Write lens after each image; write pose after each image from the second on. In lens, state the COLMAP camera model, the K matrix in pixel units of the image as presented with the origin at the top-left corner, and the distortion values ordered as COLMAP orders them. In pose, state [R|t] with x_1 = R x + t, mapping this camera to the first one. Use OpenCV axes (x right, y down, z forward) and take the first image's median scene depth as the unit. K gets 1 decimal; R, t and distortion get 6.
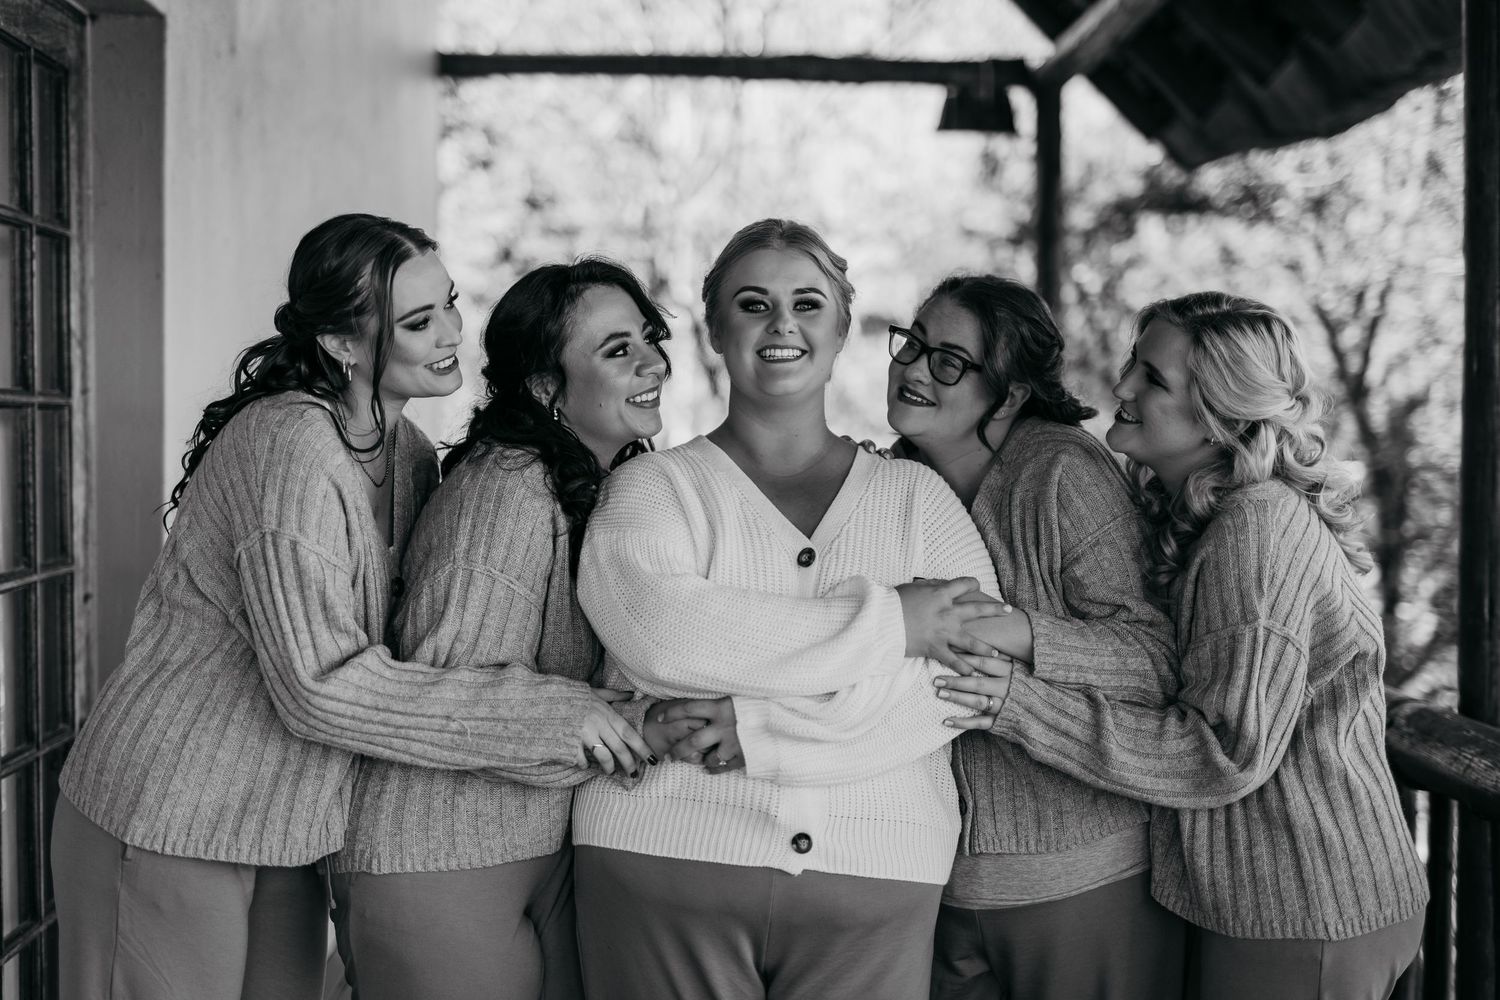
lens RADIAL K [[2172.3, 0, 750.0], [0, 2172.3, 500.0], [0, 0, 1]] dist [-0.003822, 0.006577]
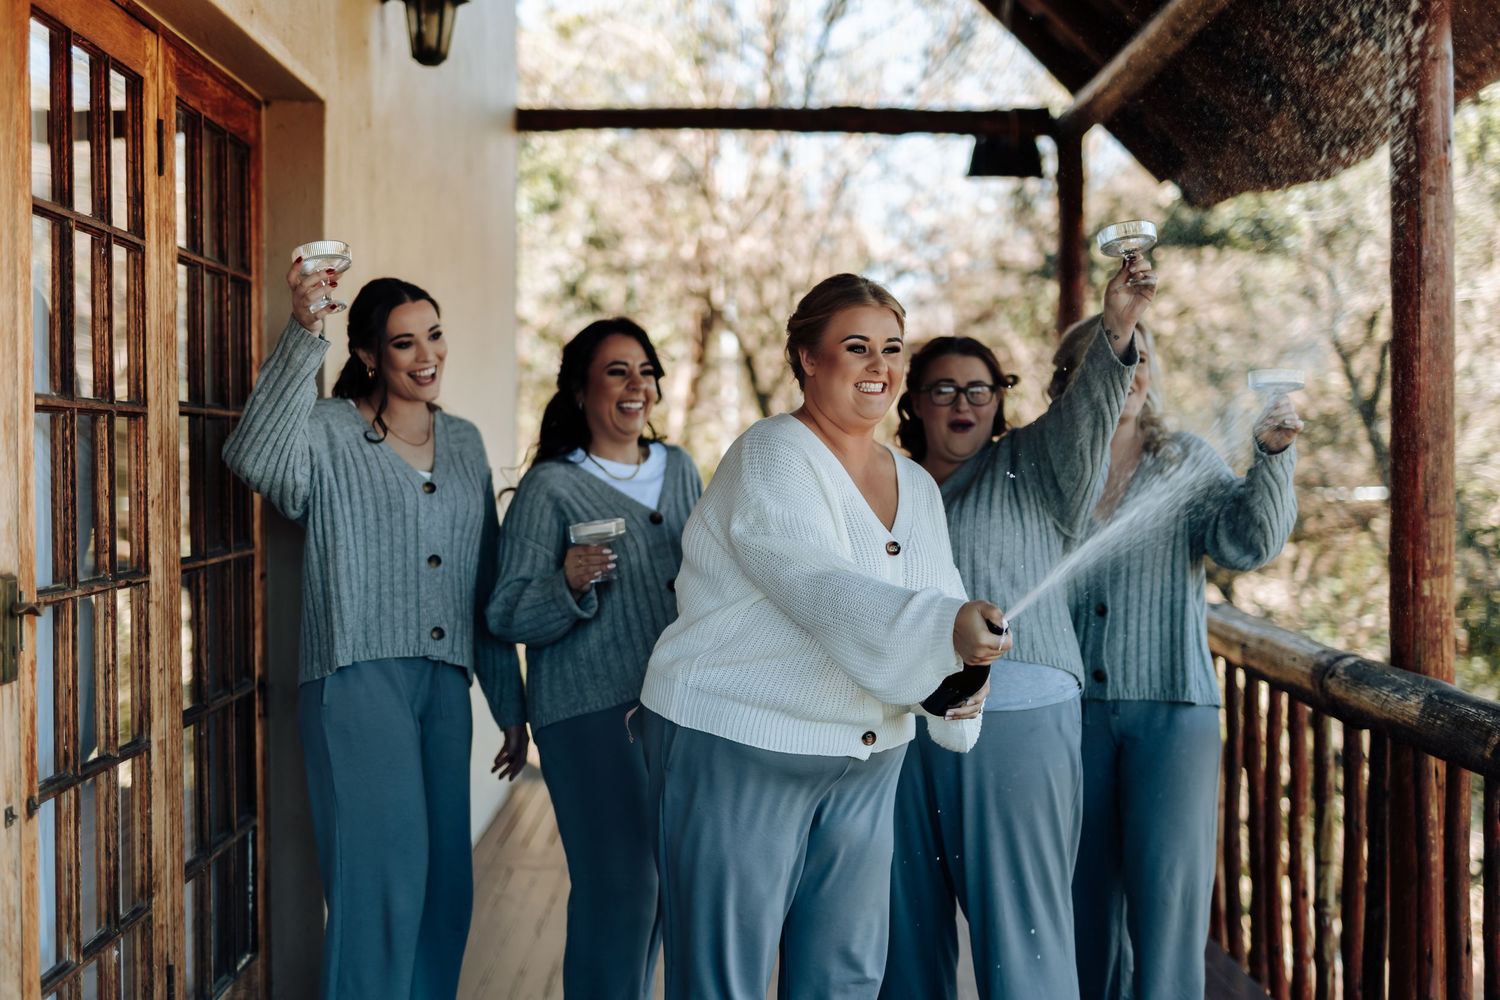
lens RADIAL K [[2162.8, 0, 735.2], [0, 2162.8, 500.6], [0, 0, 1]] dist [-0.006163, 0.023122]
pose [[0.999609, -0.004655, -0.027572, -0.002601], [0.004273, 0.999894, -0.013916, 0.010291], [0.027634, 0.013793, 0.999523, -0.106460]]
